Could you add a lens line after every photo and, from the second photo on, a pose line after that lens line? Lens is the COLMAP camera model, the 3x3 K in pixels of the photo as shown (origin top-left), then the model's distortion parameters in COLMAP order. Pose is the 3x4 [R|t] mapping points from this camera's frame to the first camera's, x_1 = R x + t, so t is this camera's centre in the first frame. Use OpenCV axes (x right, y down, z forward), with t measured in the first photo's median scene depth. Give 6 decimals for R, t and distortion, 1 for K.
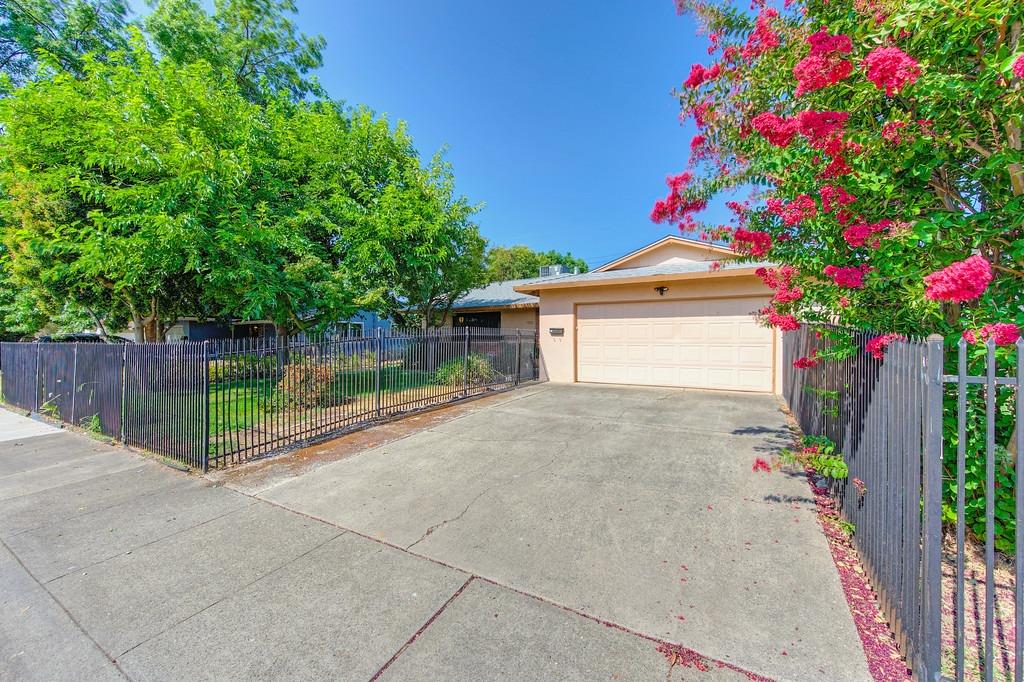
lens RADIAL K [[402.6, 0, 510.0], [0, 402.6, 342.1], [0, 0, 1]] dist [0.002490, 0.000112]
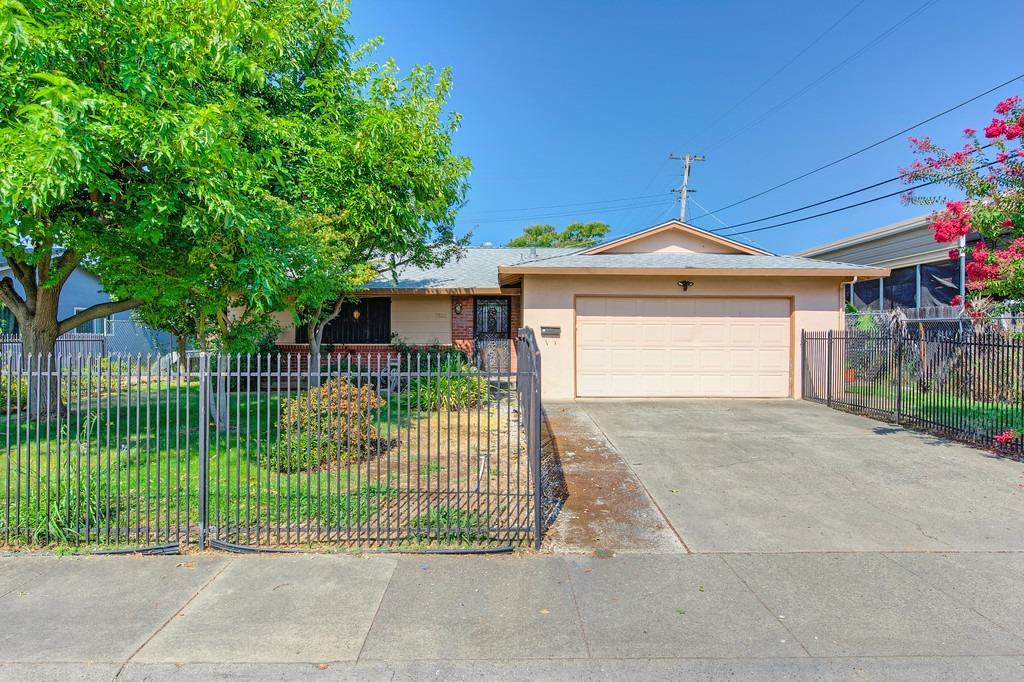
lens RADIAL K [[625.8, 0, 513.4], [0, 625.8, 343.5], [0, 0, 1]] dist [-0.000258, -0.002504]
pose [[0.849348, 0.001361, 0.527832, -0.620900], [-0.001897, 0.999998, 0.000474, -0.005074], [-0.527830, -0.001404, 0.849349, 0.071005]]
